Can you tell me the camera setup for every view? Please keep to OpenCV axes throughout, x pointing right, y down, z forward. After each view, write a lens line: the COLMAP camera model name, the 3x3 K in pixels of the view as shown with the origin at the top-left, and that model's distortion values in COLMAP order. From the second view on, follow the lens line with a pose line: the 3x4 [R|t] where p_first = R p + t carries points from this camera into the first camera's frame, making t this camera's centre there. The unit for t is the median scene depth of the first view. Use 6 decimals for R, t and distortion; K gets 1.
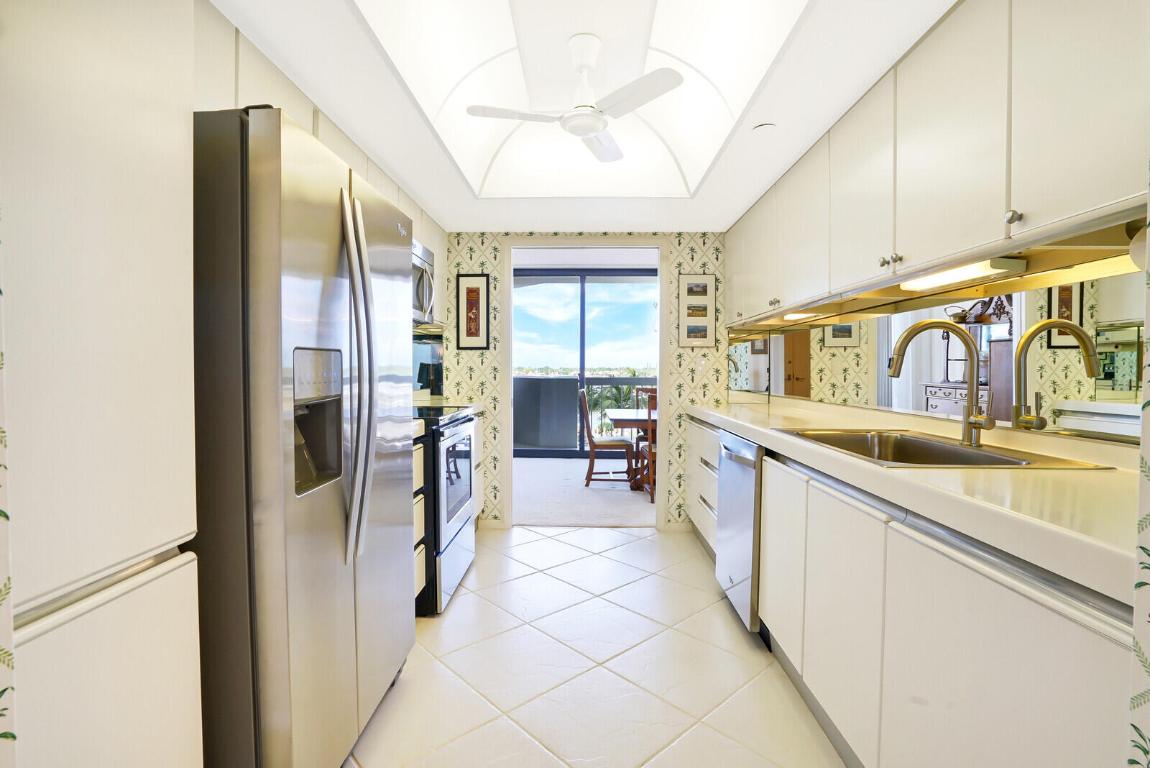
lens RADIAL K [[551.9, 0, 564.3], [0, 551.9, 390.4], [0, 0, 1]] dist [-0.055137, 0.017301]
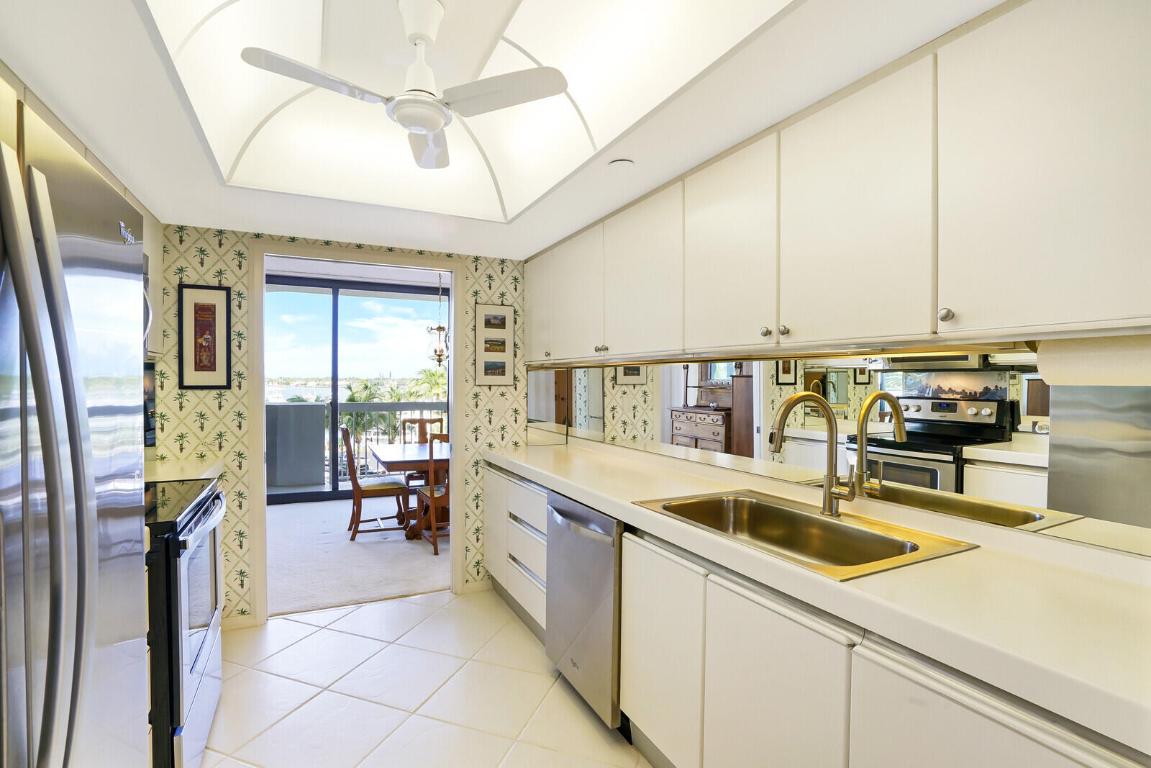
lens RADIAL K [[552.4, 0, 577.8], [0, 552.4, 396.0], [0, 0, 1]] dist [-0.055137, 0.017301]
pose [[0.881095, -0.007290, 0.472883, -0.069119], [0.011710, 0.999911, -0.006404, -0.054313], [-0.472795, 0.011180, 0.881102, 0.137595]]
